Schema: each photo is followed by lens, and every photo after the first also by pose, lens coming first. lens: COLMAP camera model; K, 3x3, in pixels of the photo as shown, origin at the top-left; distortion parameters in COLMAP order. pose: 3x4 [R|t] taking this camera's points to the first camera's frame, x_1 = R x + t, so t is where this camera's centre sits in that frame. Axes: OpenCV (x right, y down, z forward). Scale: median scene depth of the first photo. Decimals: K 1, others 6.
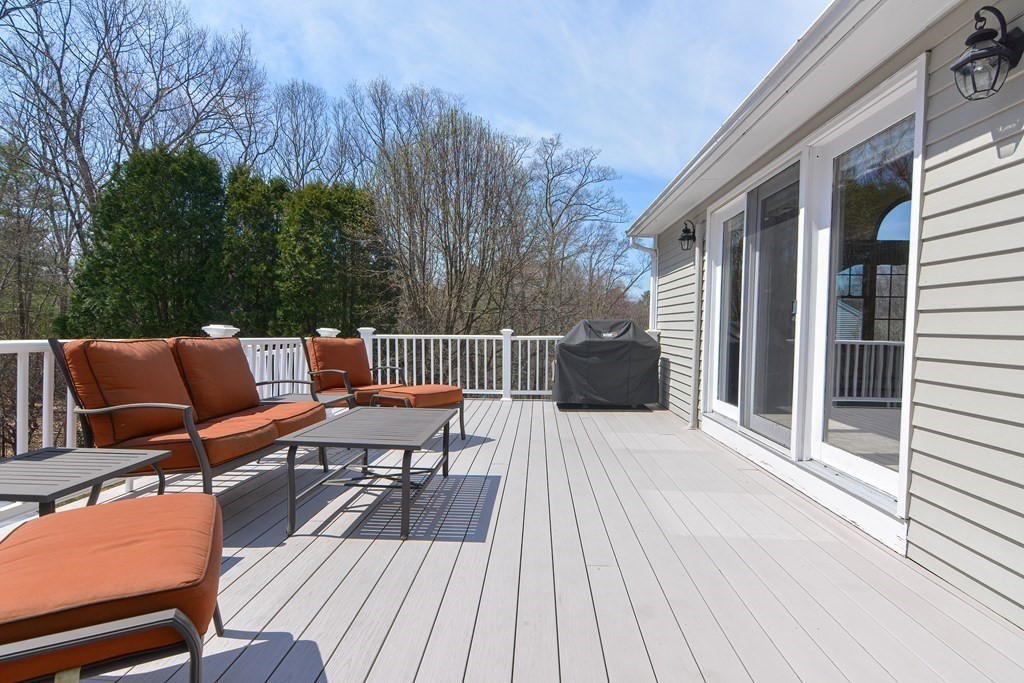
lens RADIAL K [[502.0, 0, 510.5], [0, 502.0, 344.9], [0, 0, 1]] dist [0.004770, -0.009541]
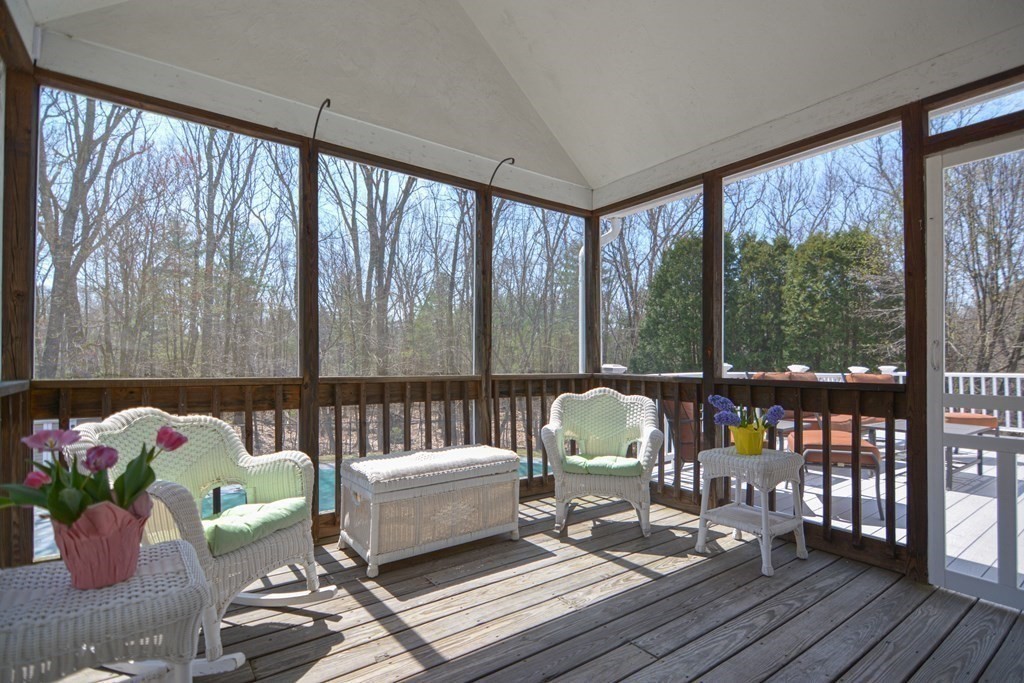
lens RADIAL K [[502.0, 0, 508.4], [0, 502.0, 350.4], [0, 0, 1]] dist [0.004770, -0.009541]
pose [[0.636675, -0.023682, -0.770769, 0.028922], [-0.024854, 0.998379, -0.051206, 0.005777], [0.770732, 0.051758, 0.635054, -0.230123]]
